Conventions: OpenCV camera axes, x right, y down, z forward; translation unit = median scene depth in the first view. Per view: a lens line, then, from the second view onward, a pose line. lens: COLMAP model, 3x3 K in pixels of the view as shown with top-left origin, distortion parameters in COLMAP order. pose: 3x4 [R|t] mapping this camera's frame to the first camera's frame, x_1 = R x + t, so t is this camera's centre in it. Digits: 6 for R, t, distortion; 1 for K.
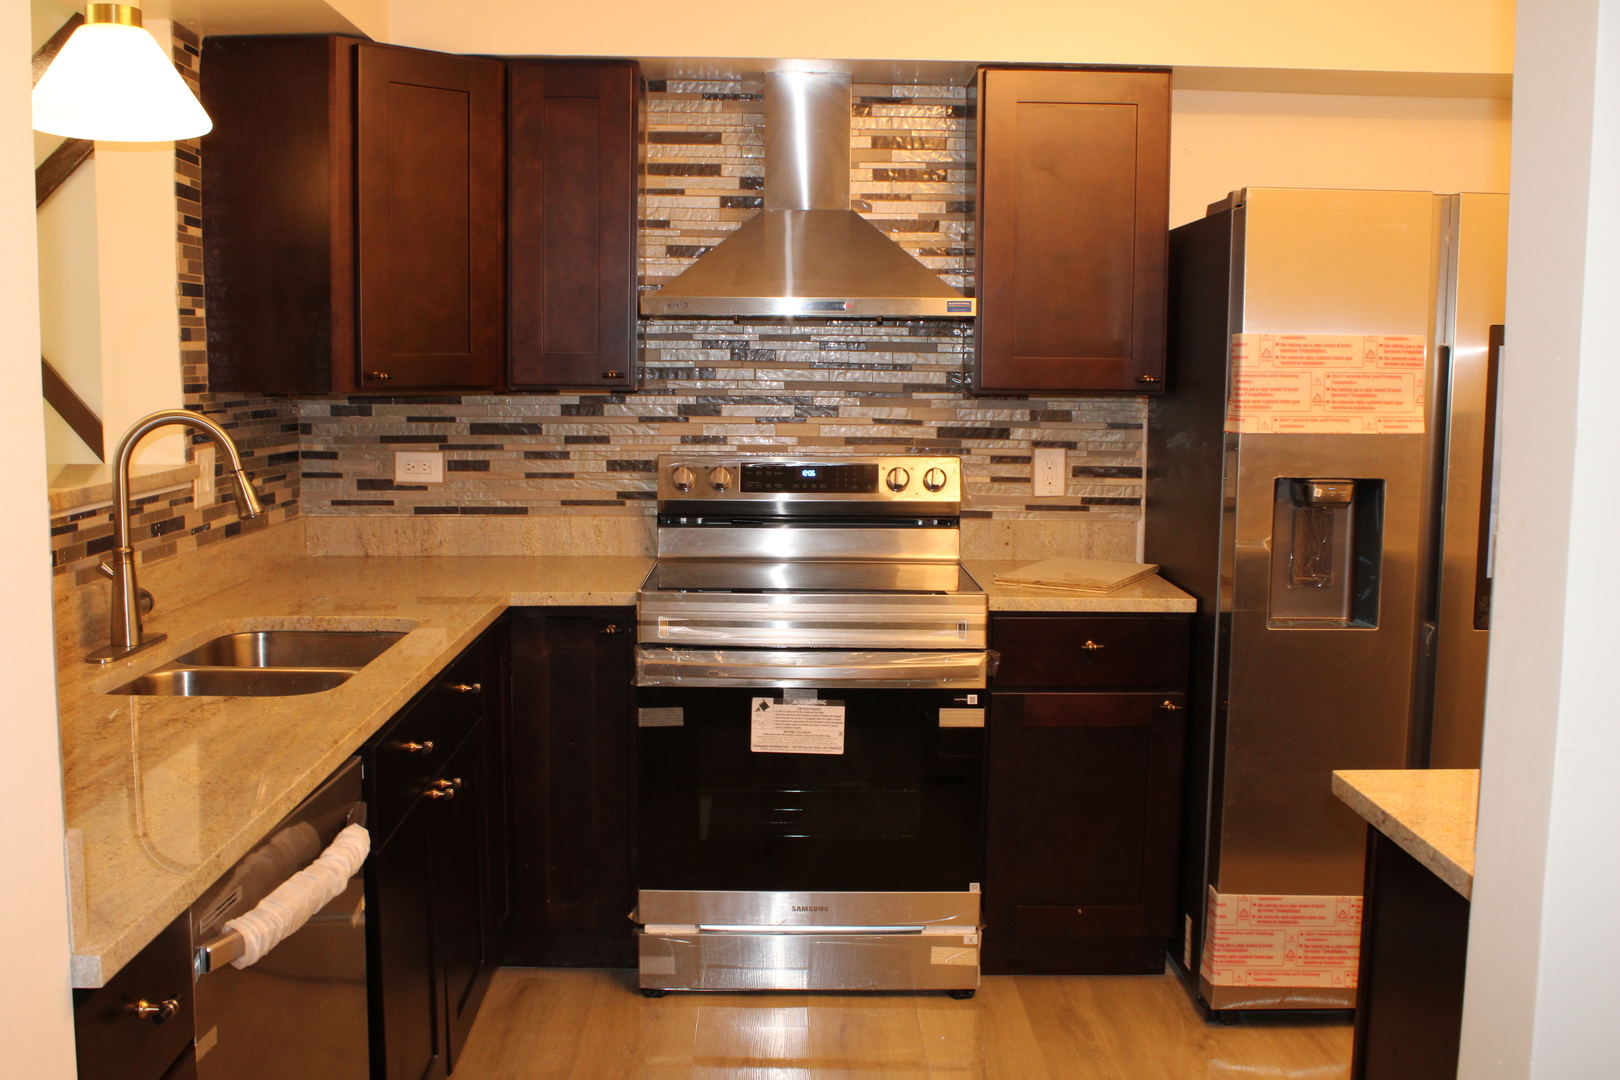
lens RADIAL K [[1604.0, 0, 811.4], [0, 1604.0, 519.2], [0, 0, 1]] dist [-0.009634, 0.004608]
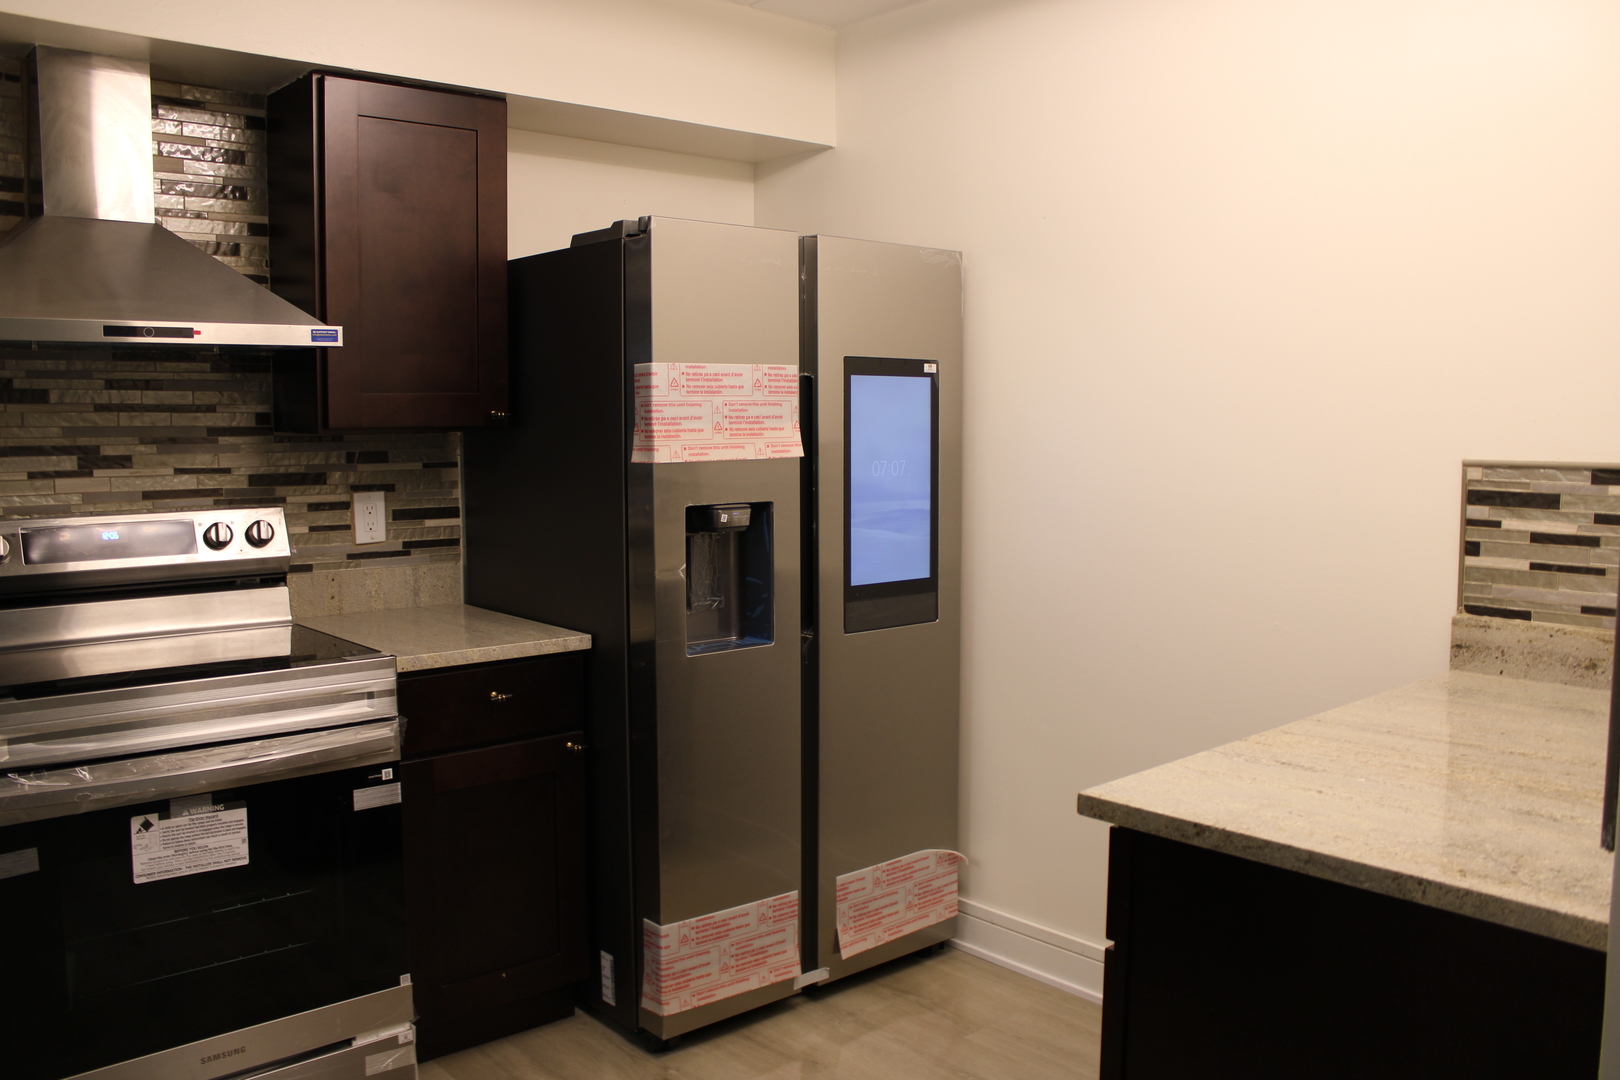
lens RADIAL K [[1408.7, 0, 810.0], [0, 1408.7, 540.0], [0, 0, 1]] dist [-0.124280, 0.148116]
pose [[0.784075, -0.071665, 0.616515, -0.181572], [0.075780, 0.996934, 0.019511, -0.014817], [-0.616023, 0.031422, 0.787101, 0.238624]]
